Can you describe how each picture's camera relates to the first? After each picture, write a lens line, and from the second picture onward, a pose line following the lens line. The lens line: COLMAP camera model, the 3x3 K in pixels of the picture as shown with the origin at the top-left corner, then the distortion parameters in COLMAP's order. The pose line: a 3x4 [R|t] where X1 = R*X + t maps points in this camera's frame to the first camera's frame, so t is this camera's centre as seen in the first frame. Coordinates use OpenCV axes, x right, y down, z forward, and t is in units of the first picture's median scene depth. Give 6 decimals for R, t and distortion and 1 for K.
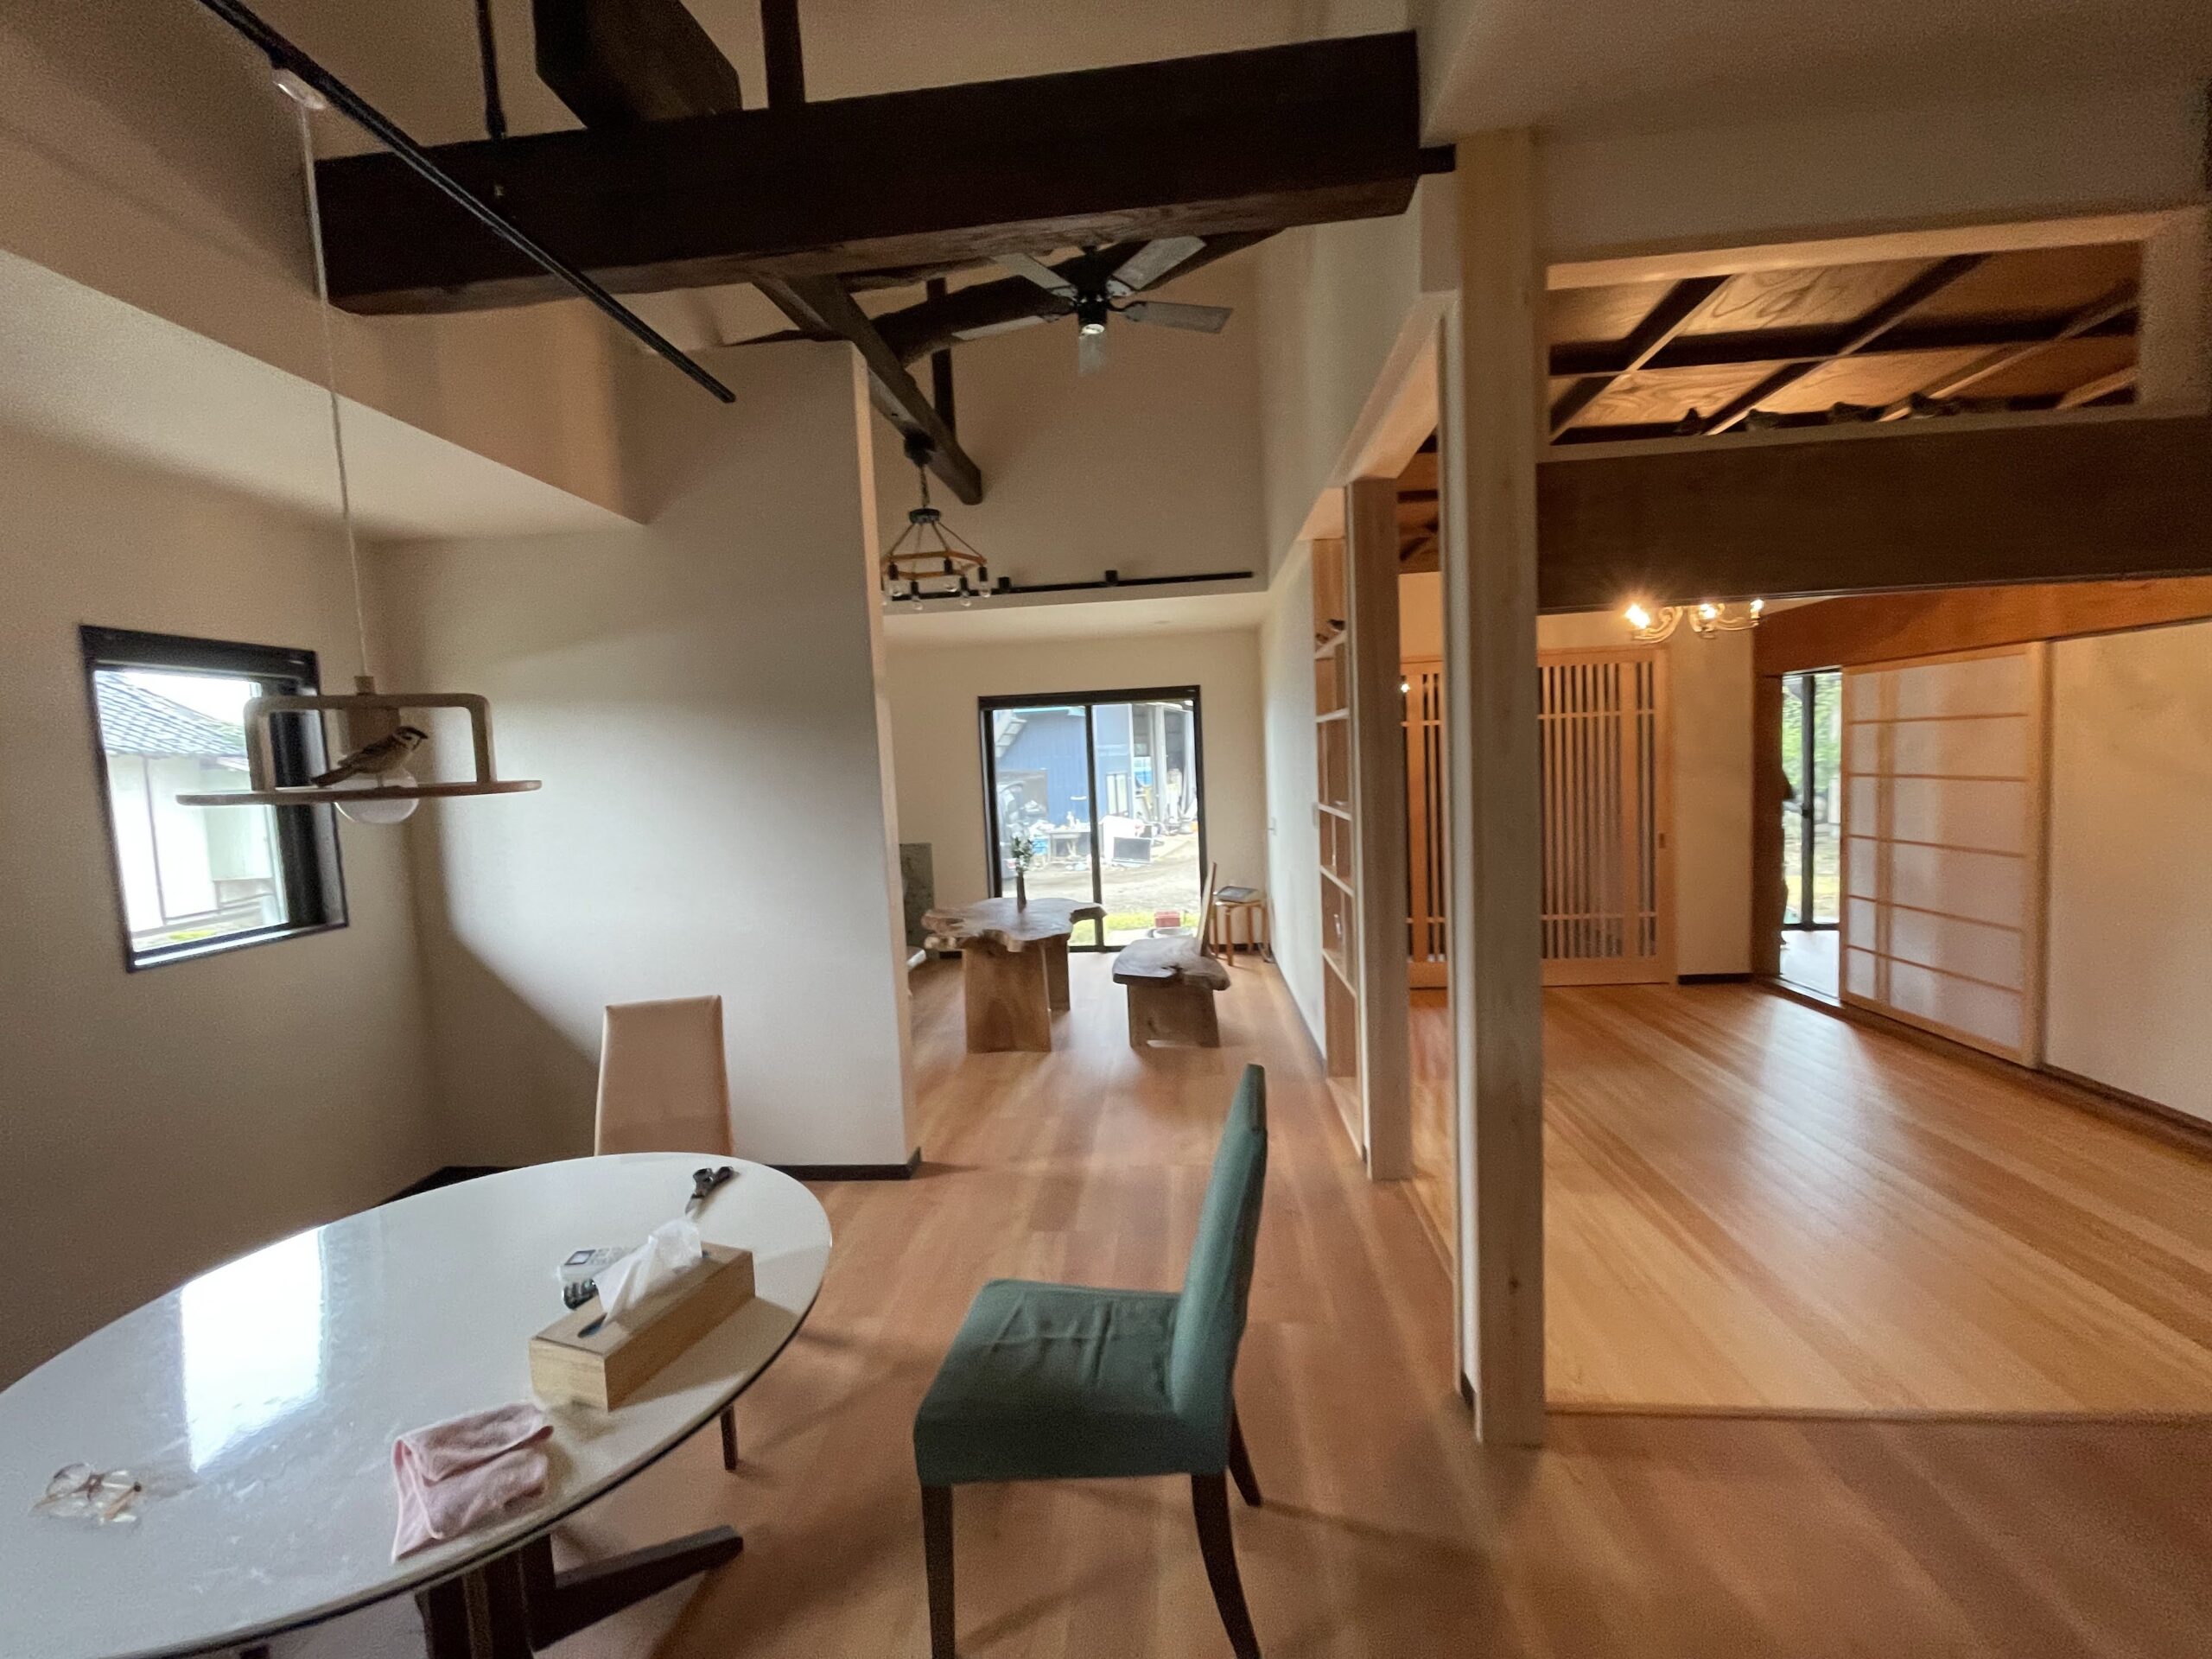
lens RADIAL K [[895.5, 0, 1106.0], [0, 895.5, 829.5], [0, 0, 1]] dist [-0.003005, -0.000323]
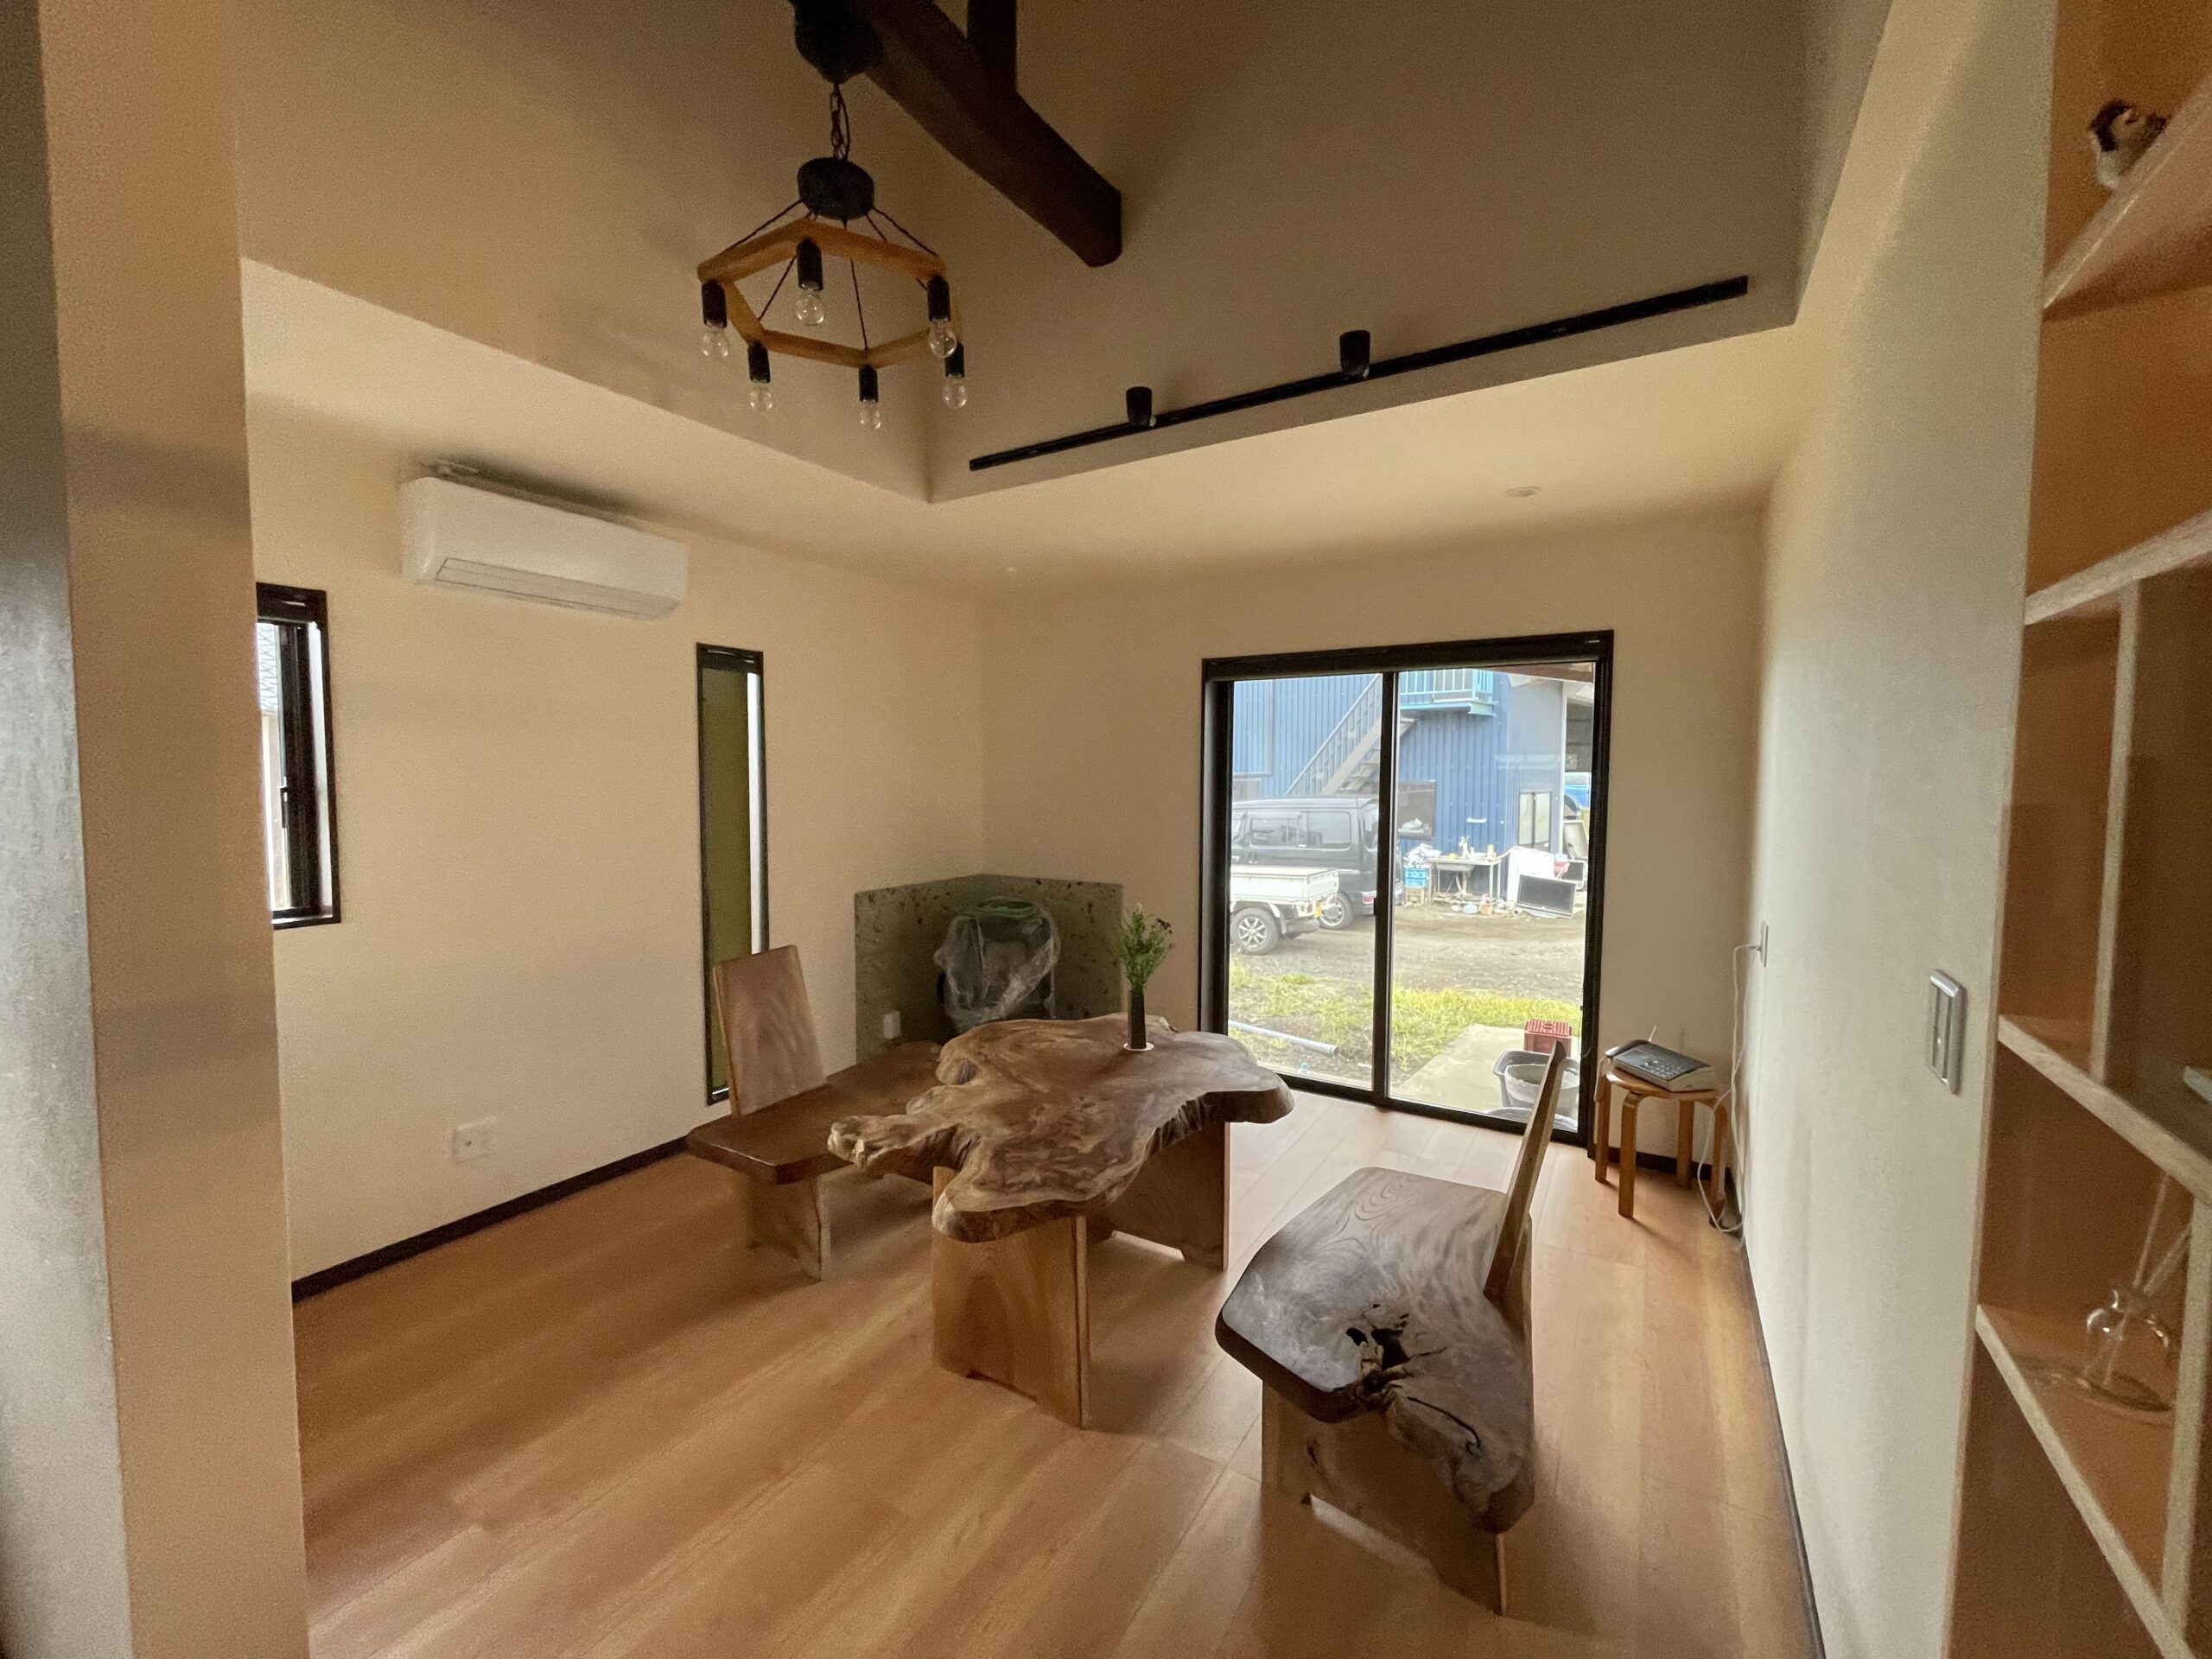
lens RADIAL K [[887.0, 0, 1109.7], [0, 887.0, 830.5], [0, 0, 1]] dist [-0.009486, 0.000213]
pose [[0.889739, 0.078699, -0.449634, 0.121303], [-0.079873, 0.996670, 0.016394, -0.050651], [0.449427, 0.021327, 0.893062, 0.614311]]
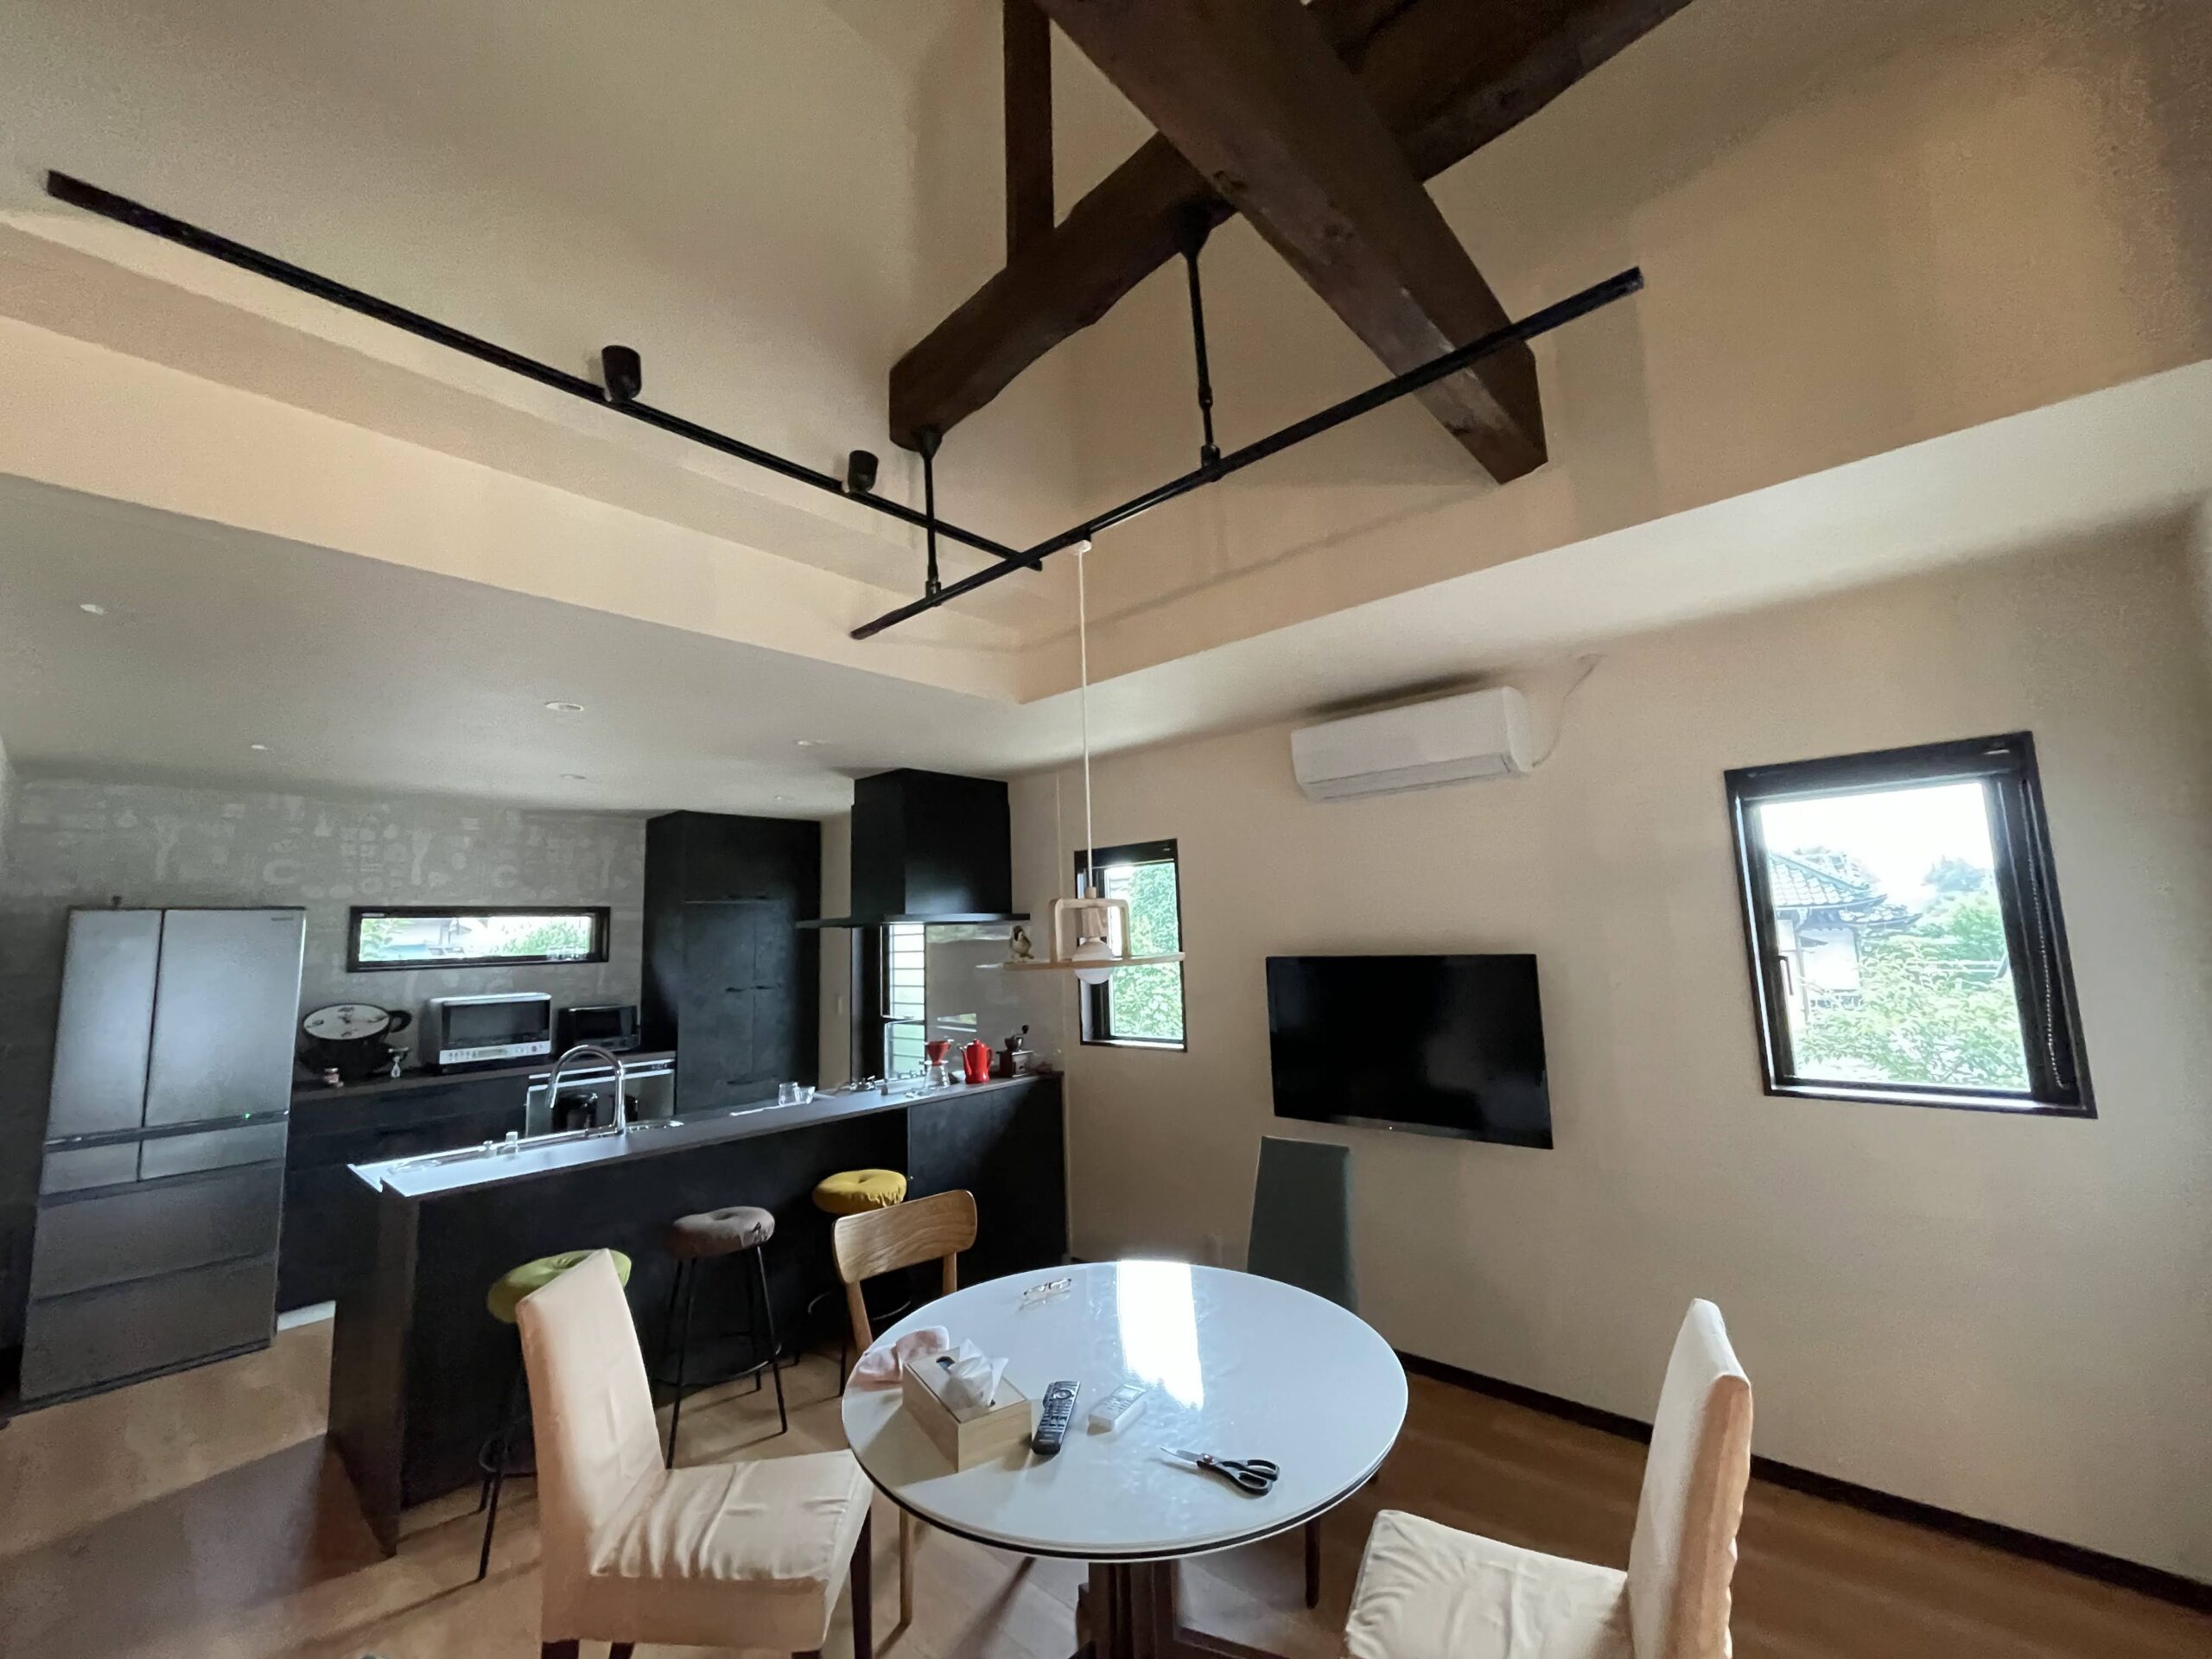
lens RADIAL K [[895.5, 0, 1106.0], [0, 895.5, 829.5], [0, 0, 1]] dist [-0.003005, -0.000323]
pose [[-0.601540, -0.029675, -0.798291, 0.109154], [-0.000323, 0.999319, -0.036905, -0.058082], [0.798843, -0.021942, -0.601140, 0.534846]]
